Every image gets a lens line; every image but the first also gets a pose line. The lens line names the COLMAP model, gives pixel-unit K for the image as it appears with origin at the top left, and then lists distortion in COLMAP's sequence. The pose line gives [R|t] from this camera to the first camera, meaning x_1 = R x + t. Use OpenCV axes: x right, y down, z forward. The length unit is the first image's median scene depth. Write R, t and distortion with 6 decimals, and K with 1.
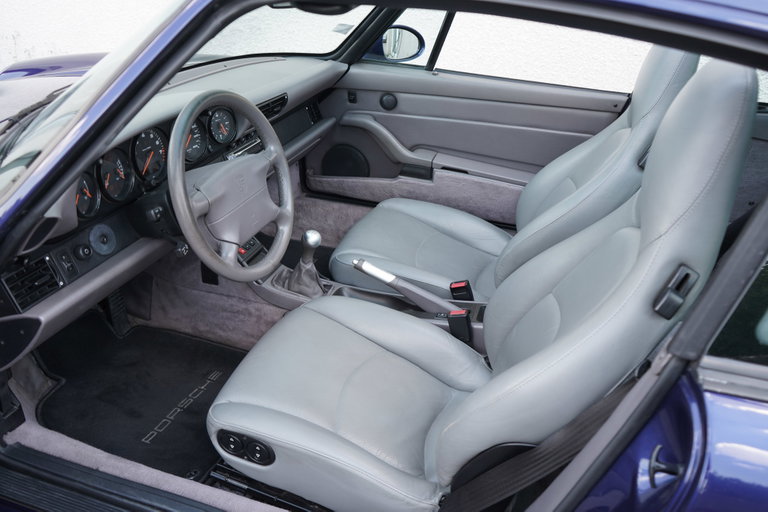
lens RADIAL K [[601.8, 0, 383.5], [0, 601.8, 257.4], [0, 0, 1]] dist [-0.009949, -0.006761]
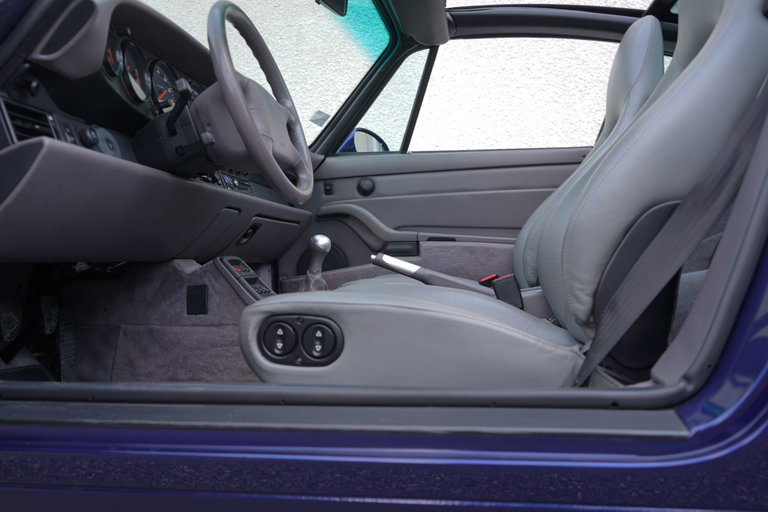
lens RADIAL K [[601.8, 0, 382.9], [0, 601.8, 256.0], [0, 0, 1]] dist [-0.009949, -0.006761]
pose [[0.985195, -0.058491, 0.161151, -0.140215], [0.128290, 0.875071, -0.466682, 0.335952], [-0.113722, 0.480447, 0.869619, 0.178234]]
